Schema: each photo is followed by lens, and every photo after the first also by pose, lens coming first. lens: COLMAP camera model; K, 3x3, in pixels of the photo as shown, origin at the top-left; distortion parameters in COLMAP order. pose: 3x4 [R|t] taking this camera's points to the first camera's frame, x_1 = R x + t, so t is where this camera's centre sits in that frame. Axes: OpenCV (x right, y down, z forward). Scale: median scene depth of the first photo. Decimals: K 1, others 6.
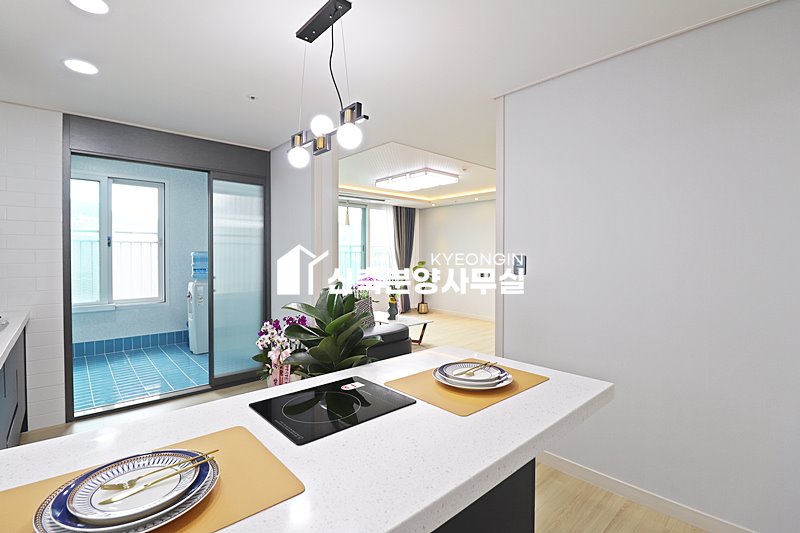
lens RADIAL K [[375.3, 0, 400.6], [0, 375.3, 261.1], [0, 0, 1]] dist [-0.017188, -0.000746]
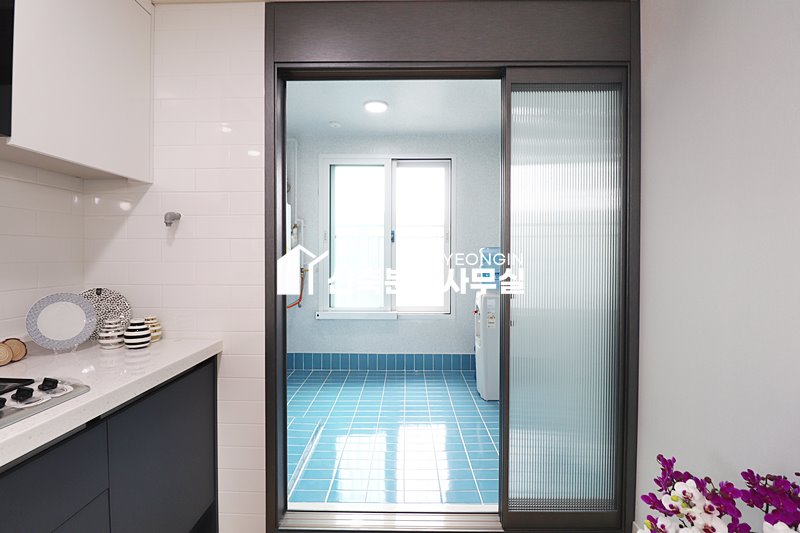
lens RADIAL K [[375.3, 0, 400.6], [0, 375.3, 261.1], [0, 0, 1]] dist [-0.017188, -0.000746]
pose [[0.731701, 0.009442, -0.681561, -0.196165], [-0.012284, 0.999924, 0.000664, 0.001577], [0.681515, 0.007887, 0.731761, 0.392649]]
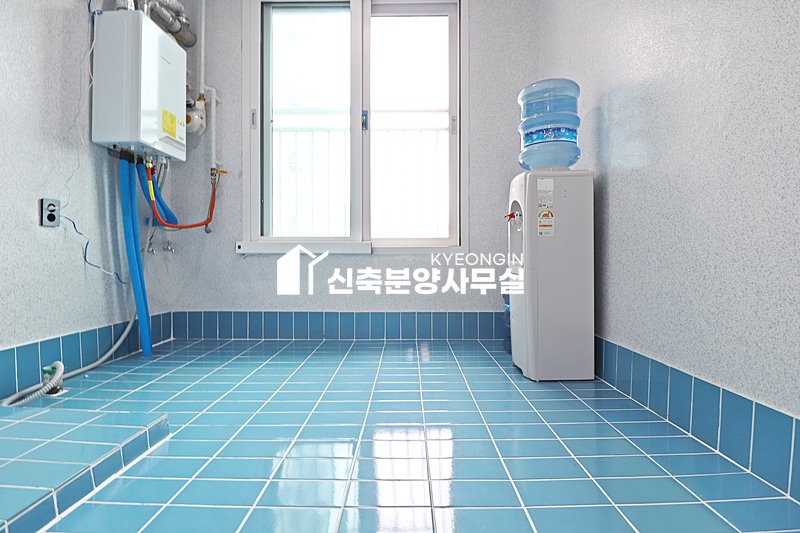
lens RADIAL K [[375.3, 0, 400.6], [0, 375.3, 261.1], [0, 0, 1]] dist [-0.017188, -0.000746]
pose [[0.732067, -0.000976, -0.681232, -0.396131], [-0.010092, 0.999874, -0.012278, 0.145327], [0.681158, 0.015863, 0.731965, 0.654787]]
